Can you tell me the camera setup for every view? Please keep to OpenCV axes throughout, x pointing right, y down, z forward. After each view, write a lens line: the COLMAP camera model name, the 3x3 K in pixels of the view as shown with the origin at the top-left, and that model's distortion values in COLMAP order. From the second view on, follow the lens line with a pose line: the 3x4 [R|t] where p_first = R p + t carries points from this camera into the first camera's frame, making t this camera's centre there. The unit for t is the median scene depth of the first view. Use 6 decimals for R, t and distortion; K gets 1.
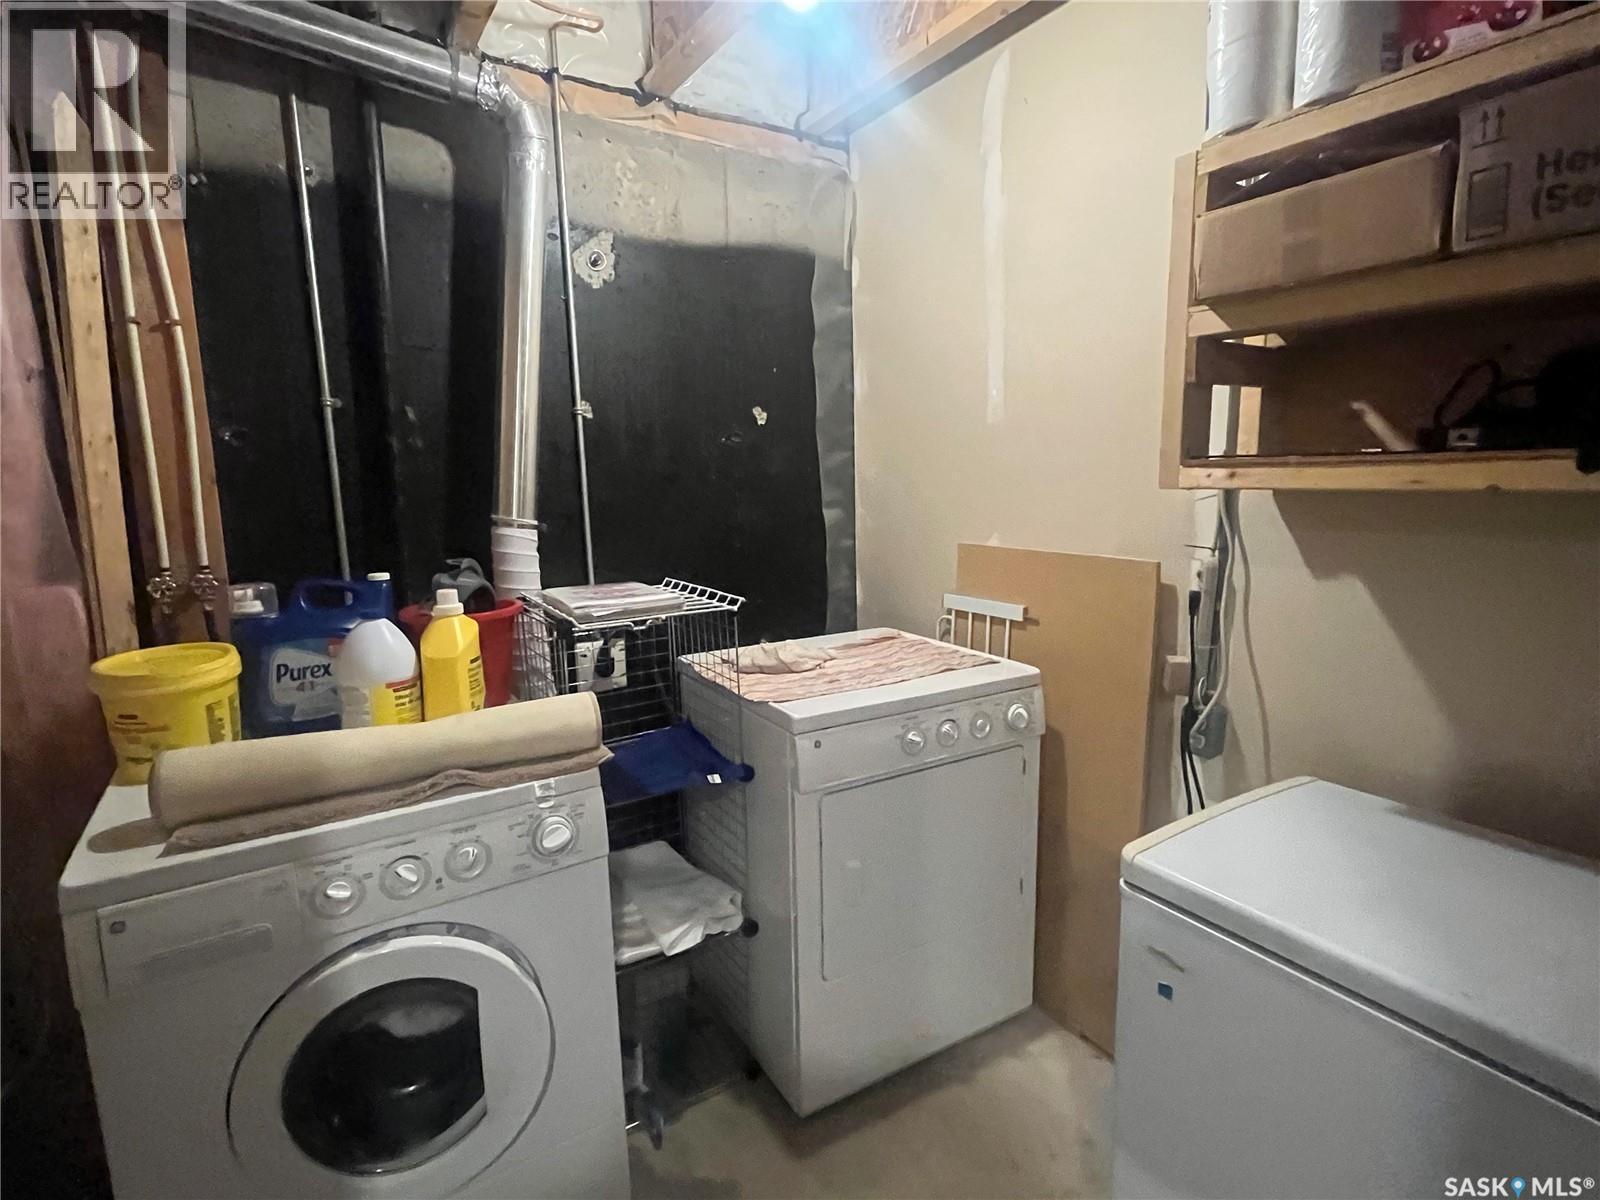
lens RADIAL K [[796.2, 0, 800.5], [0, 796.2, 602.3], [0, 0, 1]] dist [-0.002685, -0.000386]
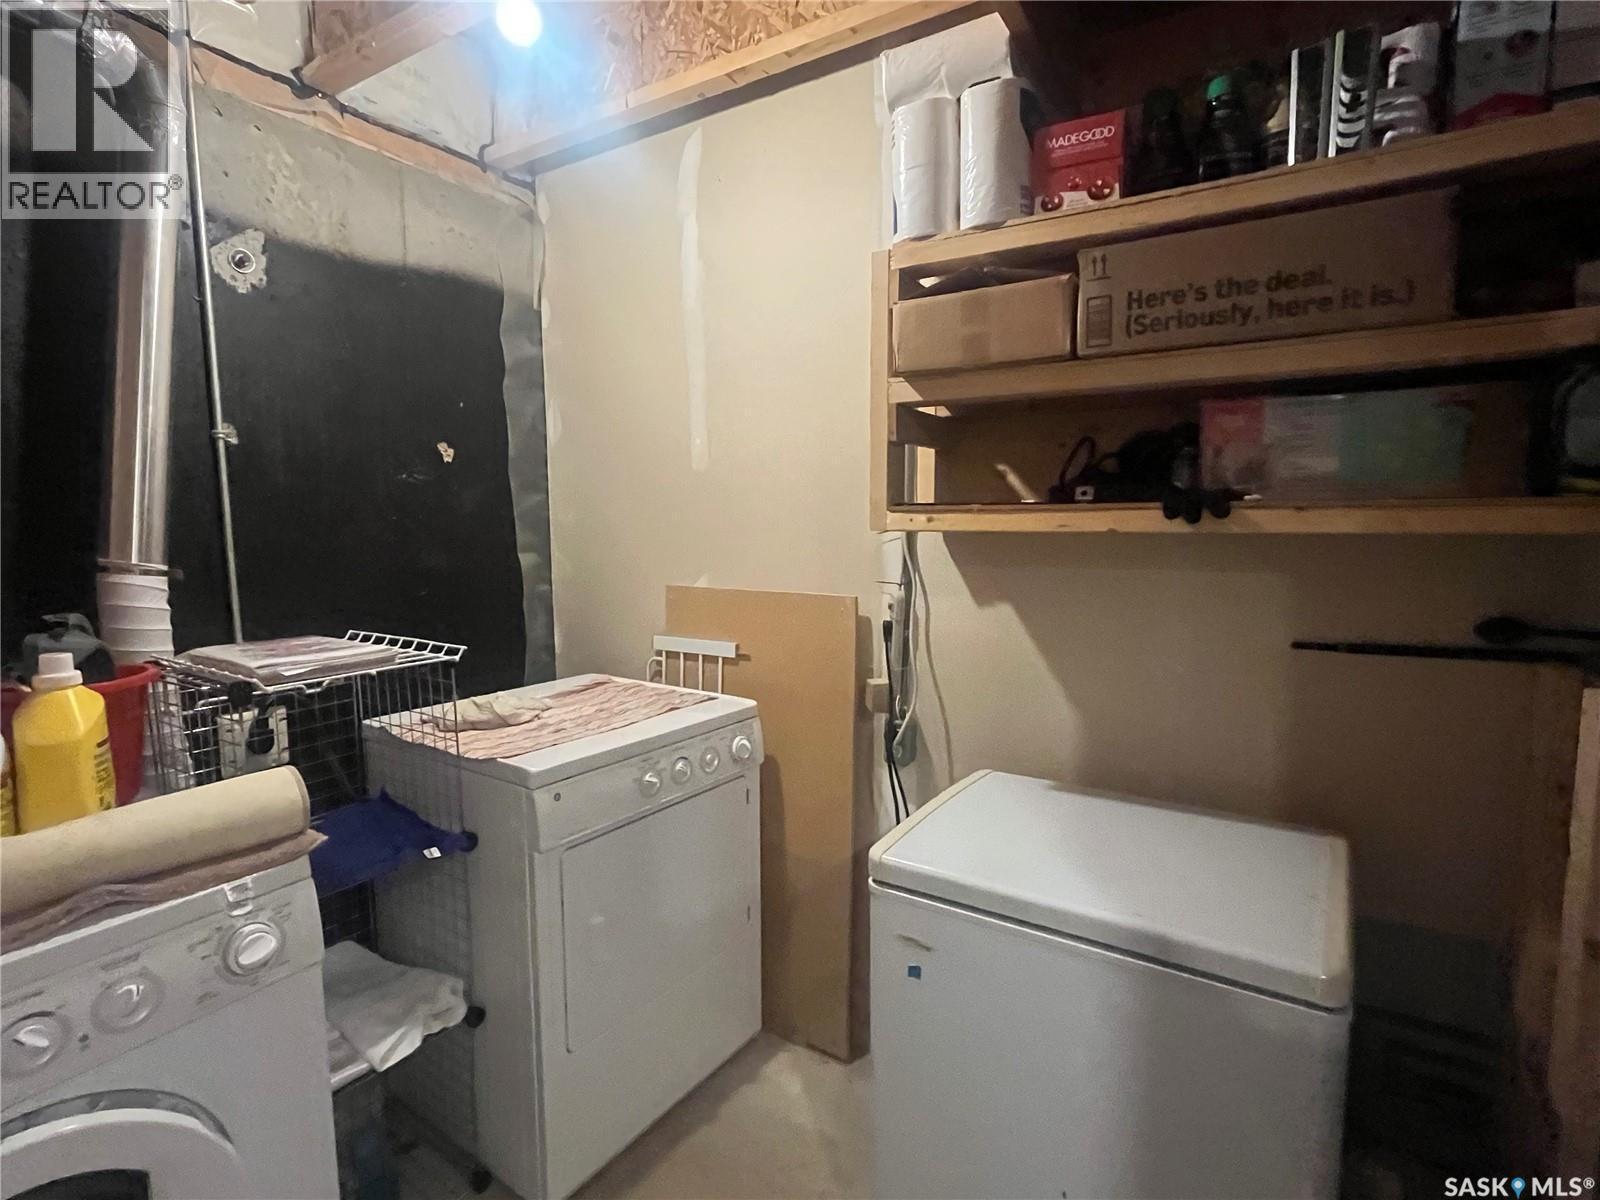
lens RADIAL K [[796.2, 0, 800.5], [0, 796.2, 602.3], [0, 0, 1]] dist [-0.002685, -0.000386]
pose [[0.905439, -0.027431, 0.423589, -0.104959], [0.053401, 0.997343, -0.049559, 0.009308], [-0.421104, 0.067493, 0.904498, 0.007630]]
